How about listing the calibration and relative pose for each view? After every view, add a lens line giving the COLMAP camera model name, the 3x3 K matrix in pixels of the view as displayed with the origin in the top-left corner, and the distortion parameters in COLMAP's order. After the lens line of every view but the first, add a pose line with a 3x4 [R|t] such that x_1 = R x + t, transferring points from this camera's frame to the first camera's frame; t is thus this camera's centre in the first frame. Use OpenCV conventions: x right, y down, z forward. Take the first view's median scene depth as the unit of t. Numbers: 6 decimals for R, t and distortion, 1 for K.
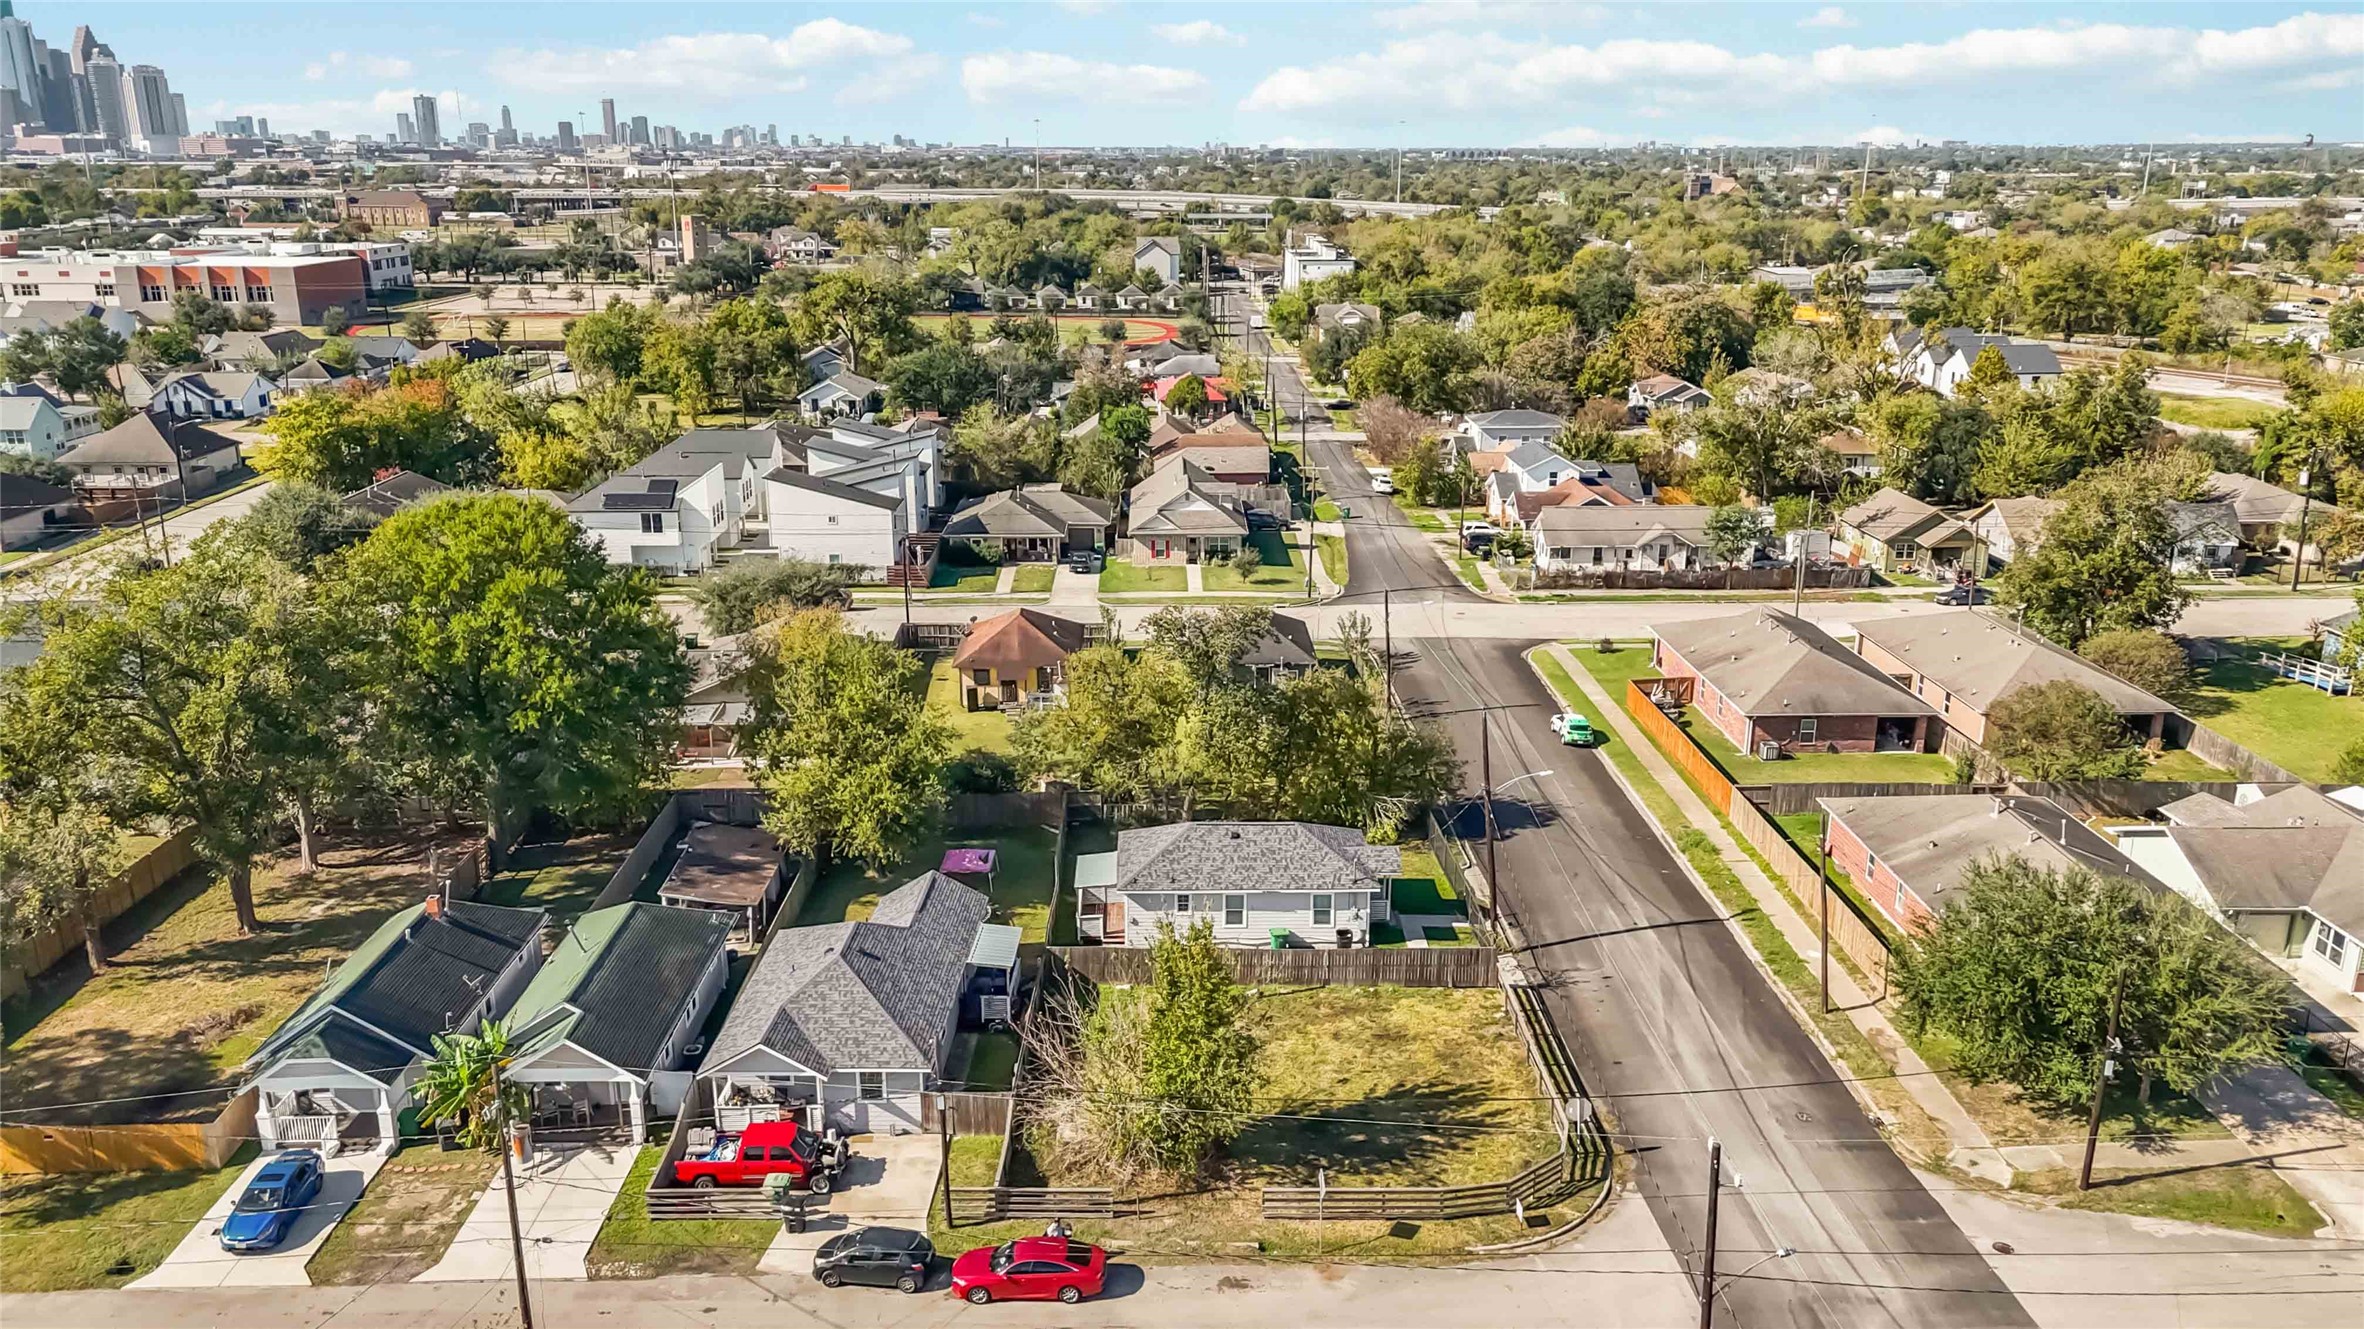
lens RADIAL K [[1738.3, 0, 1187.1], [0, 1738.3, 633.9], [0, 0, 1]] dist [0.118174, -0.127616]
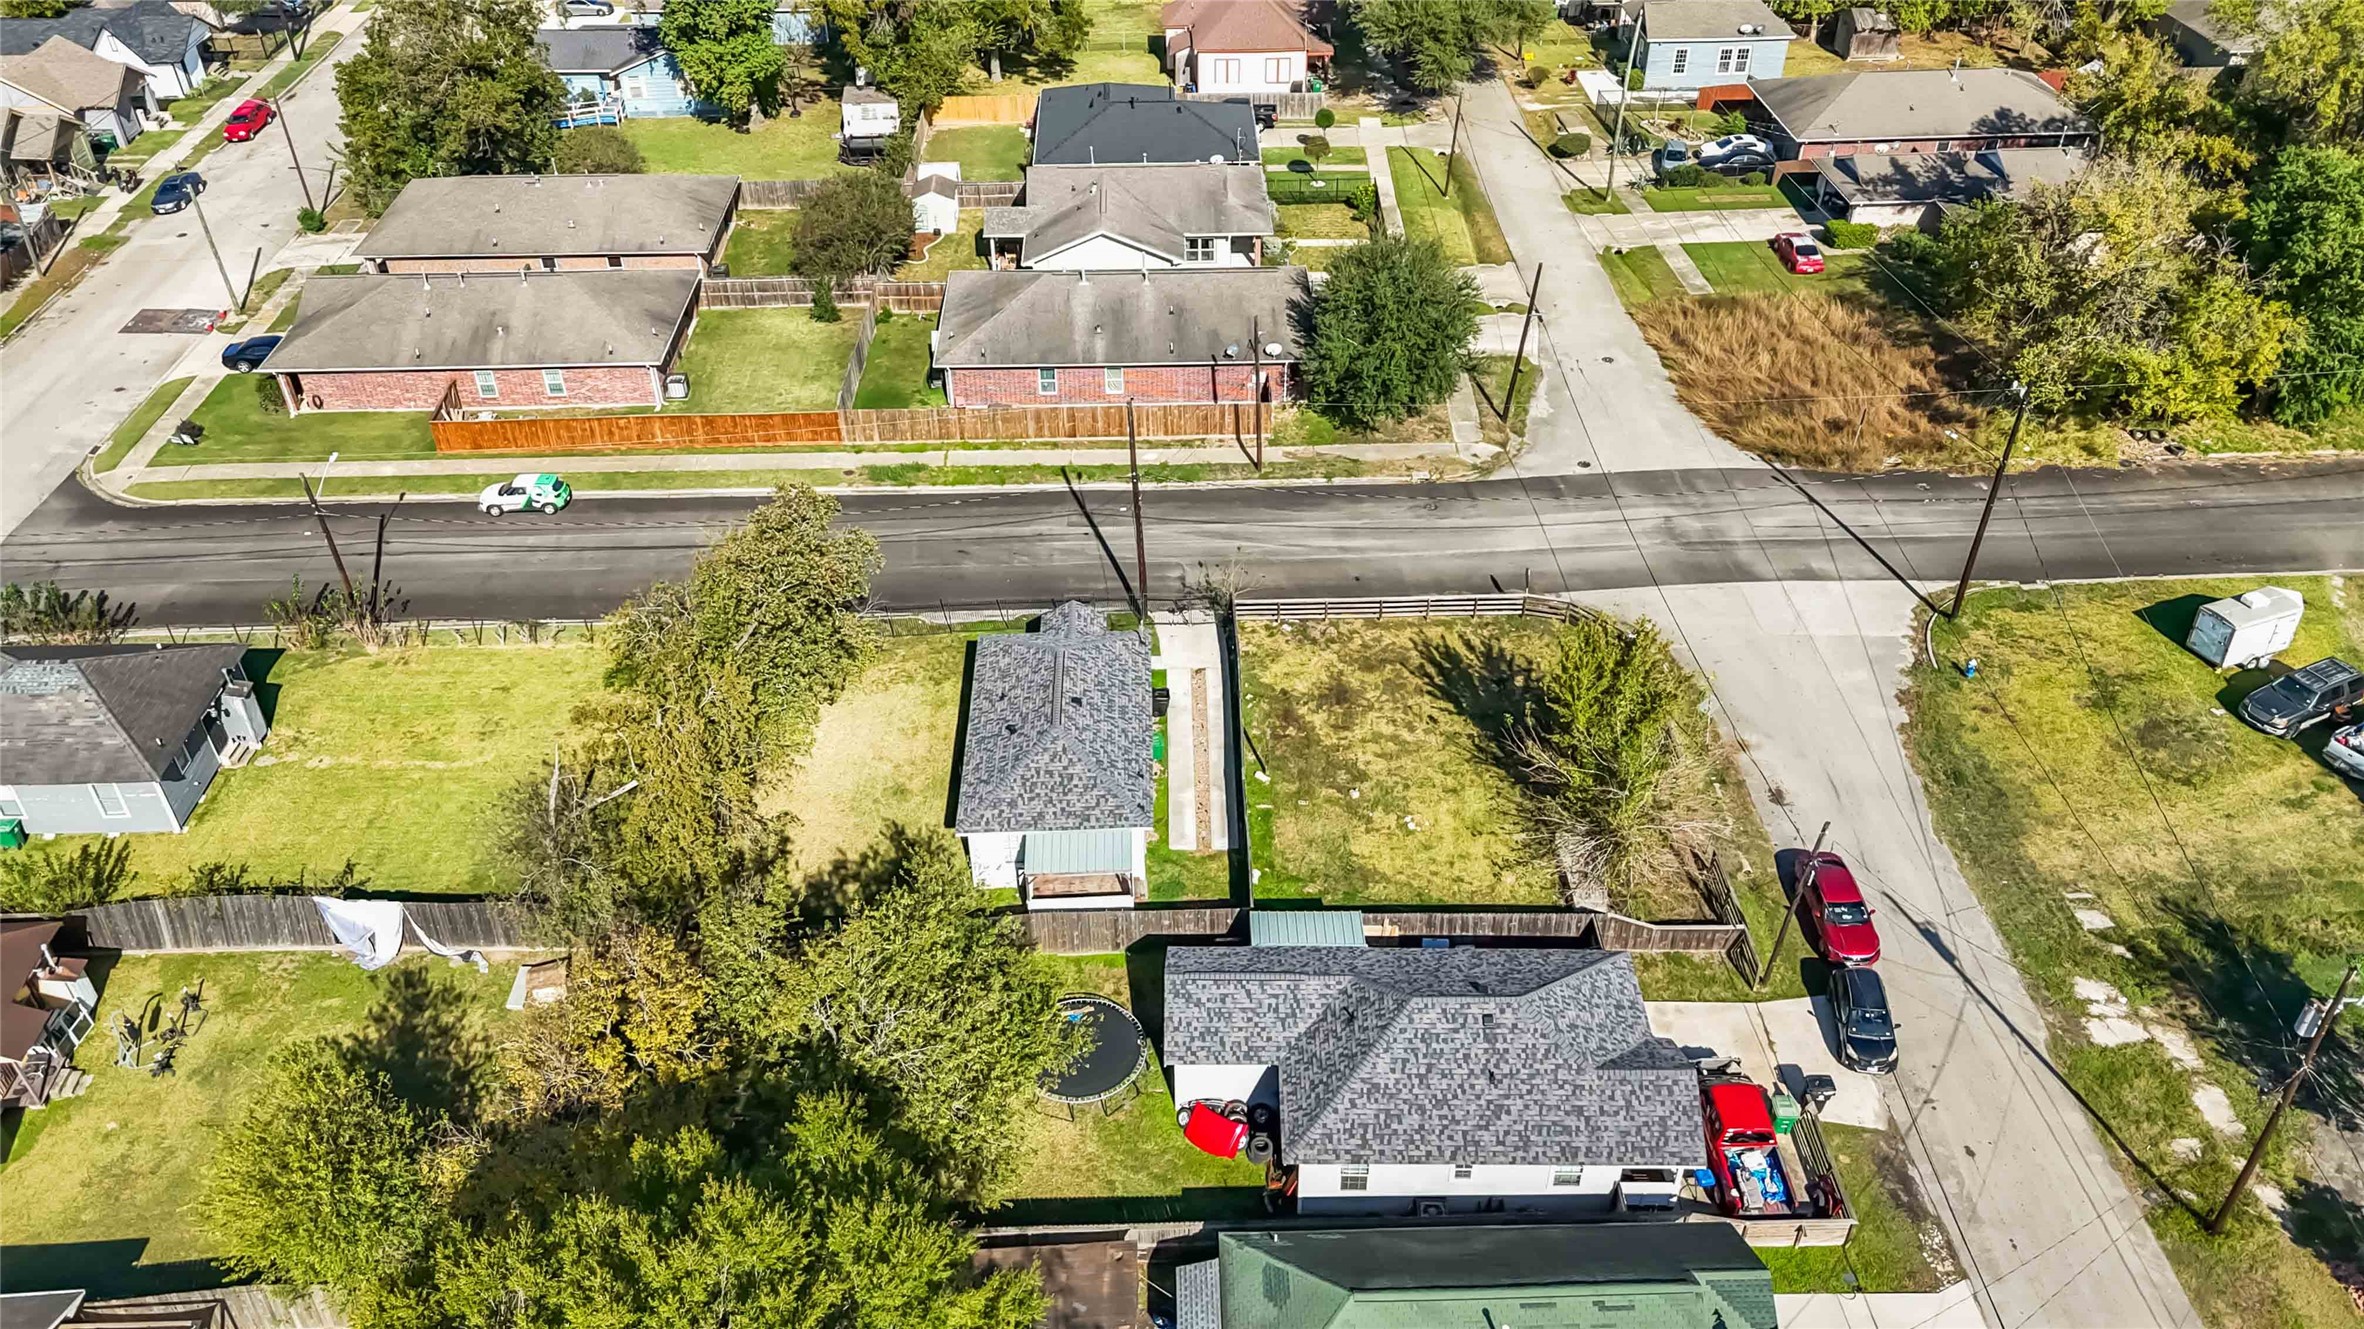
lens RADIAL K [[1723.1, 0, 1191.0], [0, 1723.1, 681.1], [0, 0, 1]] dist [0.077994, -0.072526]
pose [[-0.009997, -0.607595, 0.794184, -0.579238], [0.273304, 0.762323, 0.586659, -0.332145], [-0.961876, 0.222918, 0.158437, 0.795875]]
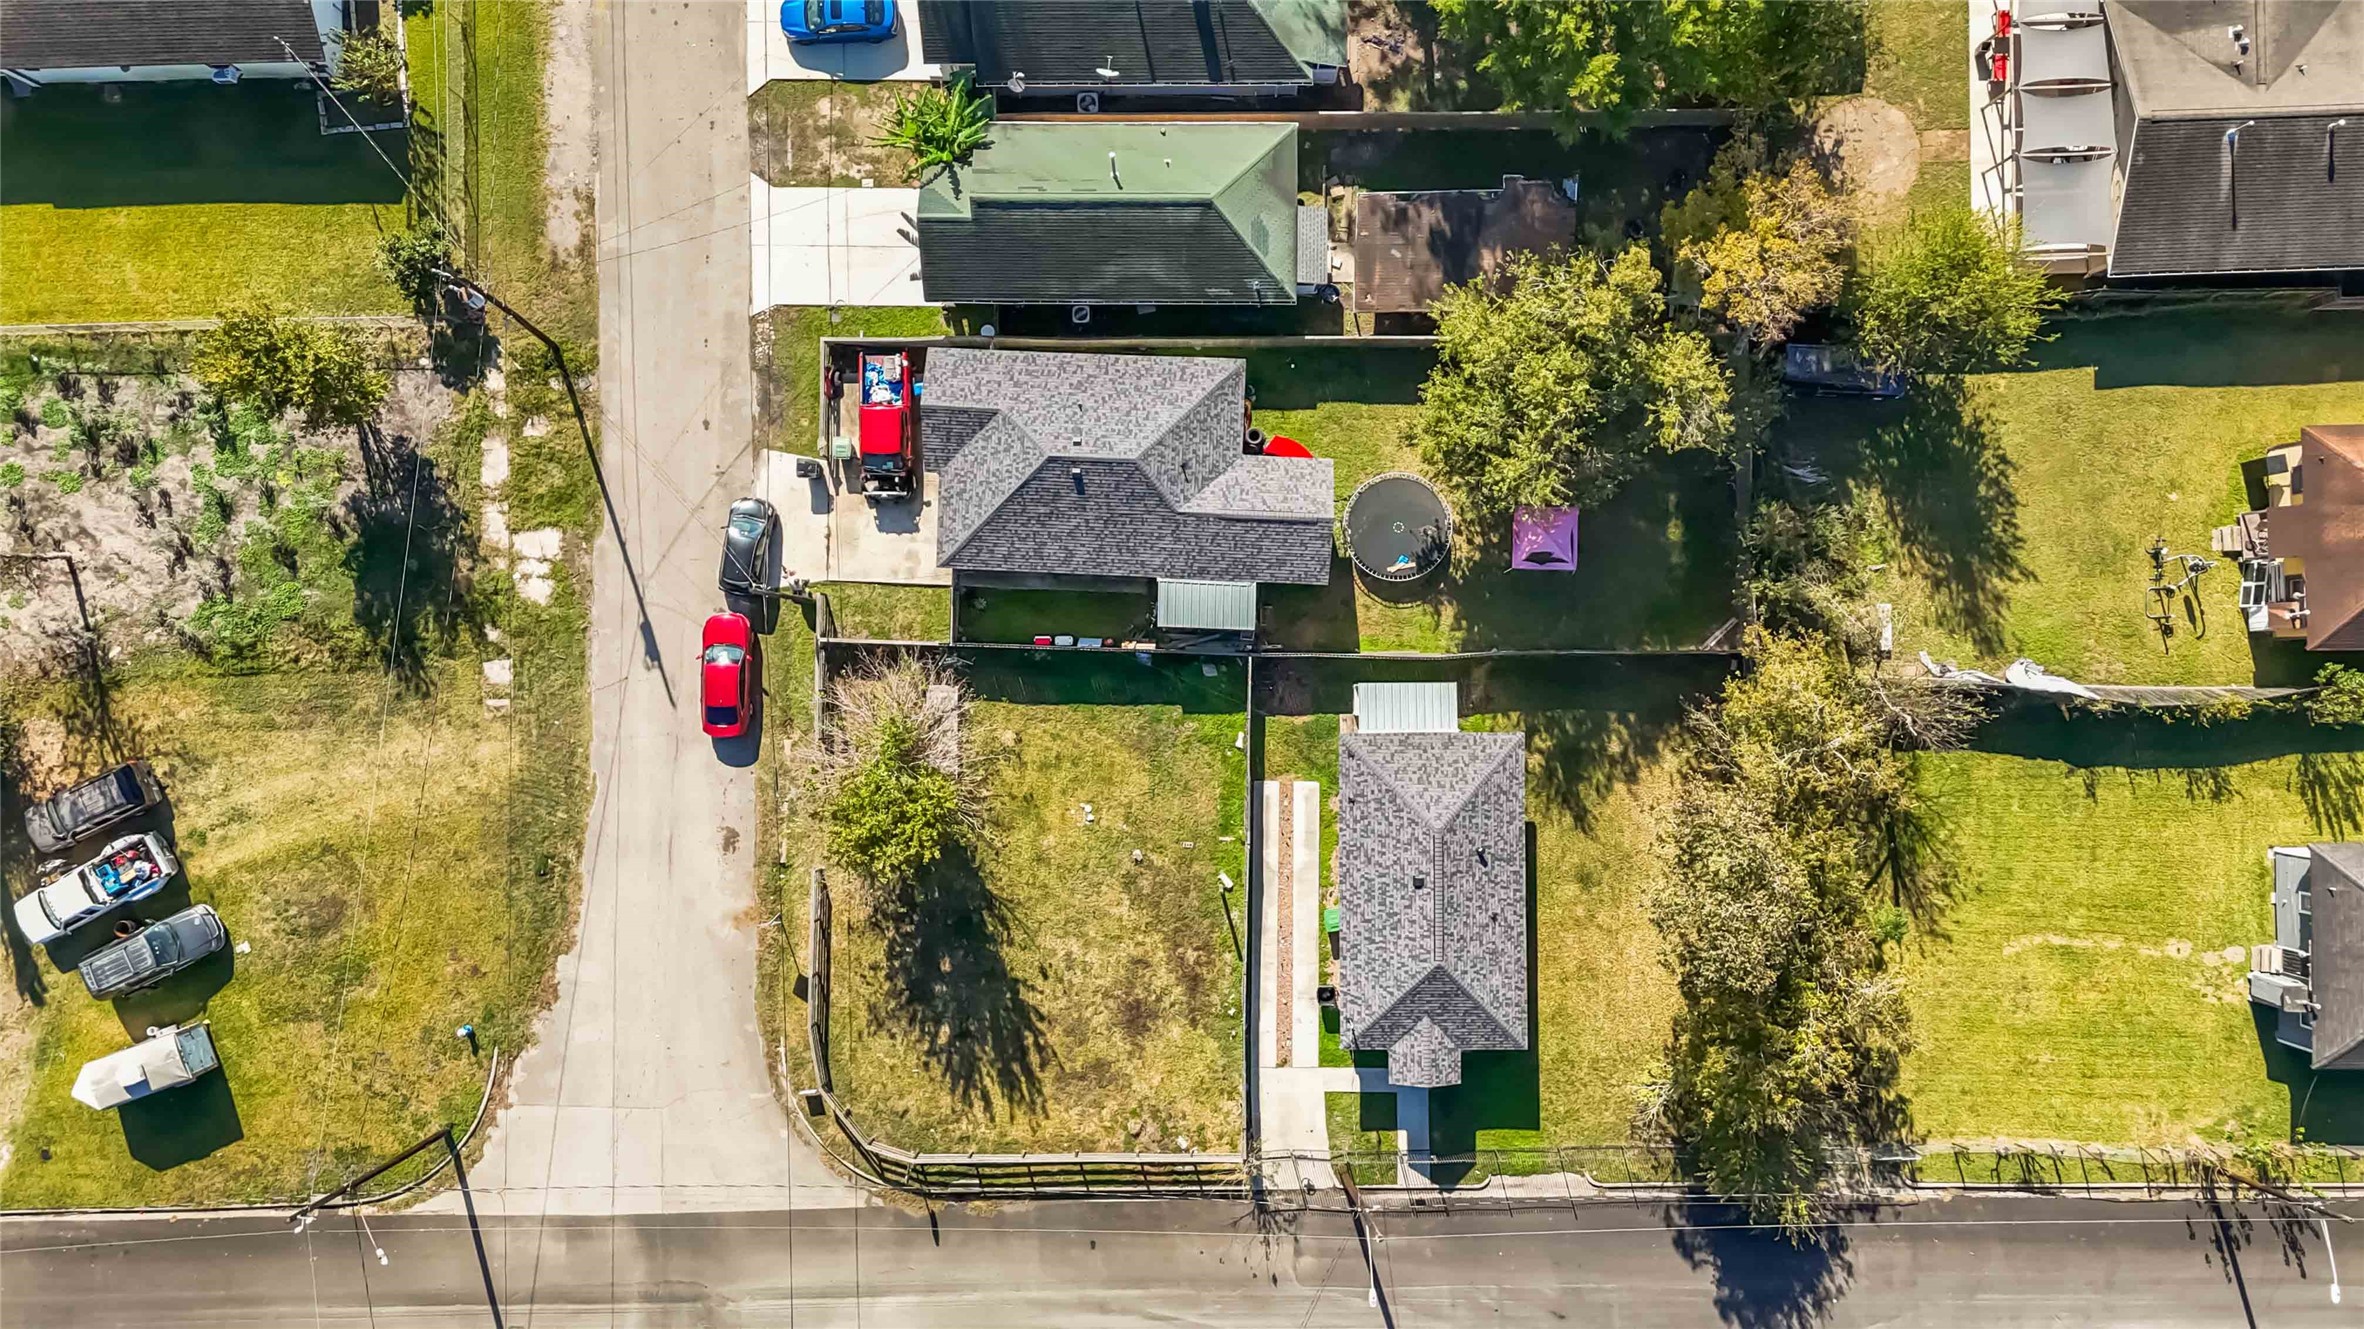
lens RADIAL K [[1723.1, 0, 1191.0], [0, 1723.1, 681.1], [0, 0, 1]] dist [0.077994, -0.072526]
pose [[-0.017597, 0.999827, -0.006044, -0.055998], [-0.263681, 0.001190, 0.964609, -0.598521], [0.964450, 0.018568, 0.263614, 0.668507]]
